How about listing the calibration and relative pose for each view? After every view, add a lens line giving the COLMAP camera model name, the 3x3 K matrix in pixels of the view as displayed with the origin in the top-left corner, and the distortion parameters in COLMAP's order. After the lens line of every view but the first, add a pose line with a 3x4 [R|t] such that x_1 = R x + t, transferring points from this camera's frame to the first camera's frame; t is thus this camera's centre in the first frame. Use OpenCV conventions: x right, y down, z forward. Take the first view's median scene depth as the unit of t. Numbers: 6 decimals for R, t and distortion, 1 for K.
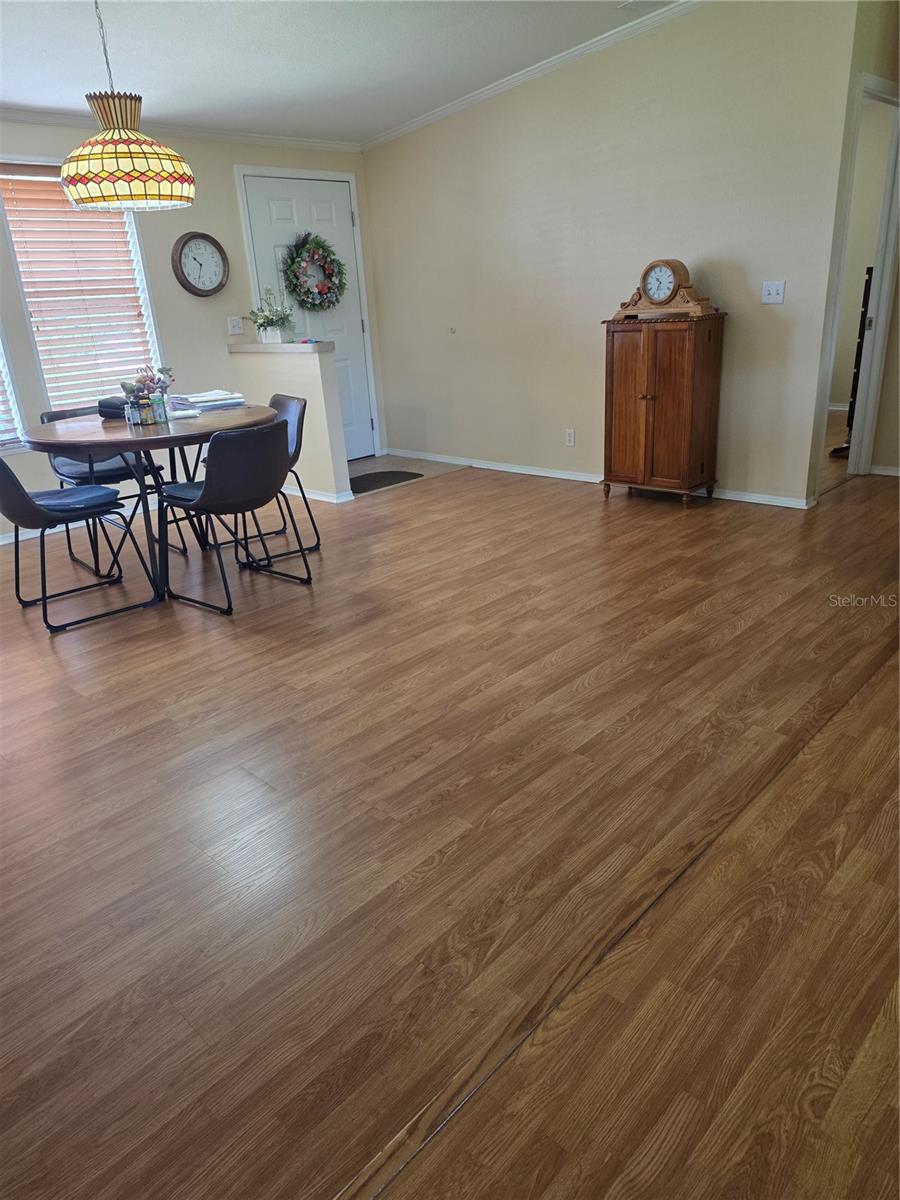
lens RADIAL K [[802.1, 0, 448.5], [0, 802.1, 600.7], [0, 0, 1]] dist [0.063362, -0.056388]
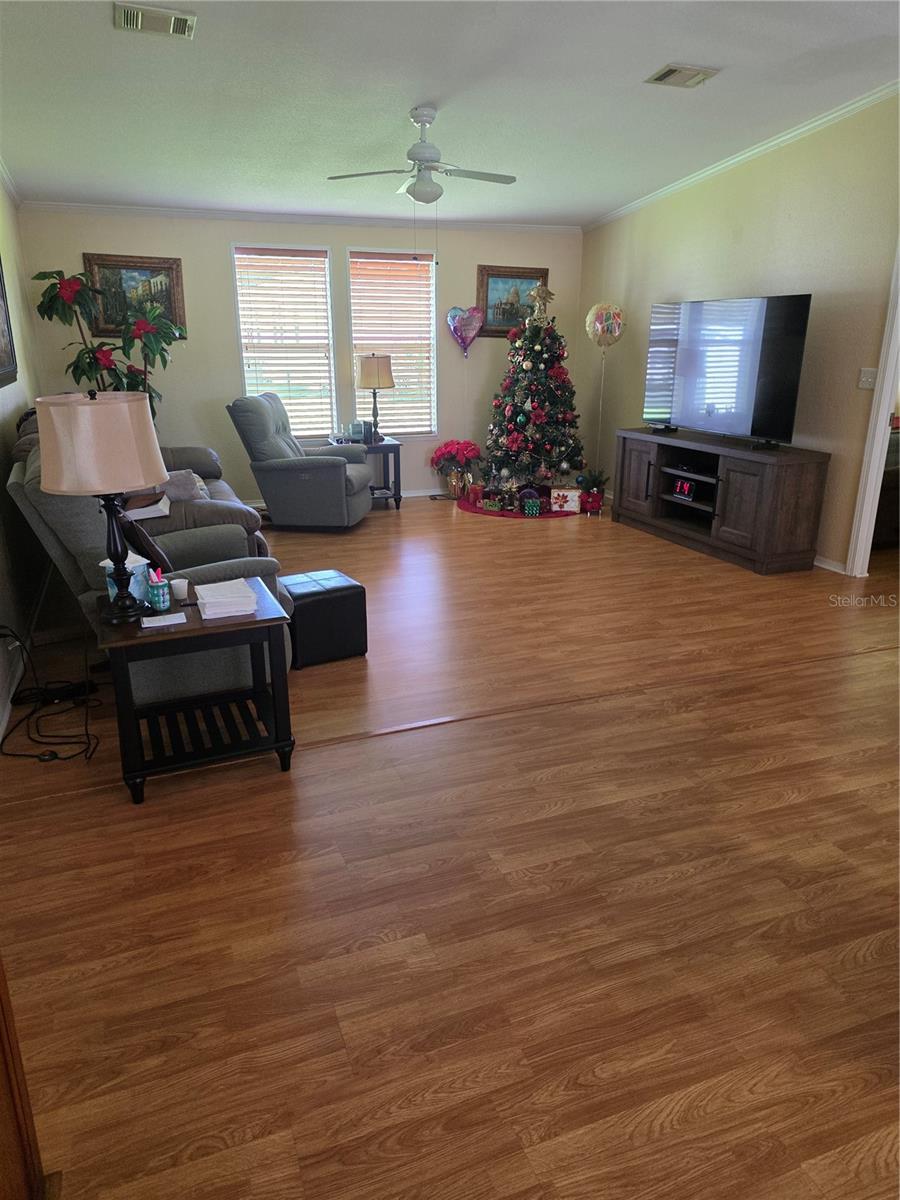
lens RADIAL K [[802.1, 0, 439.0], [0, 802.1, 609.9], [0, 0, 1]] dist [0.063362, -0.056388]
pose [[-0.898013, -0.079958, 0.432642, 0.127931], [0.210868, 0.784827, 0.582736, -0.768908], [-0.386144, 0.614535, -0.687924, 1.846918]]
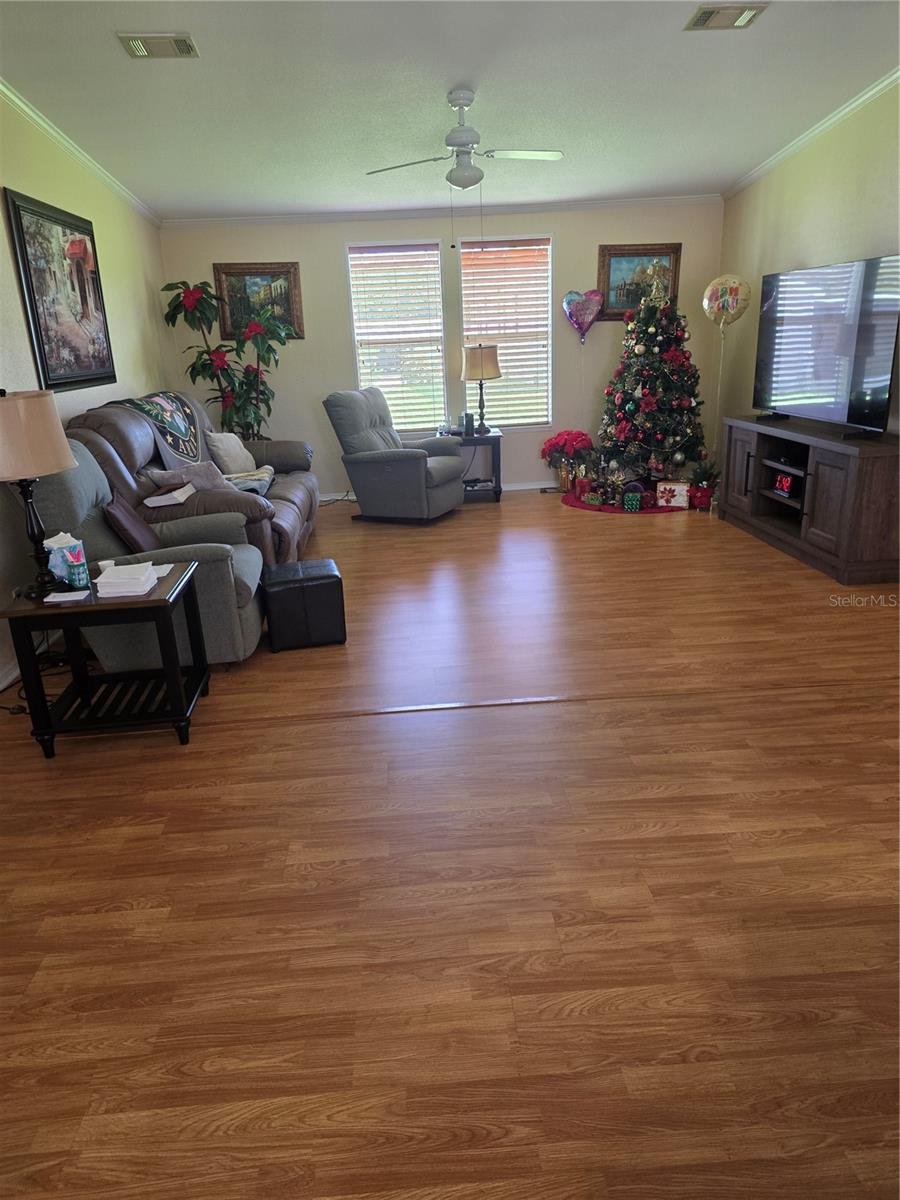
lens RADIAL K [[802.1, 0, 432.1], [0, 802.1, 617.2], [0, 0, 1]] dist [0.063362, -0.056388]
pose [[-0.724840, -0.137244, 0.675108, -0.242129], [0.330463, 0.790586, 0.515527, -0.638119], [-0.604484, 0.596773, -0.527695, 1.607948]]
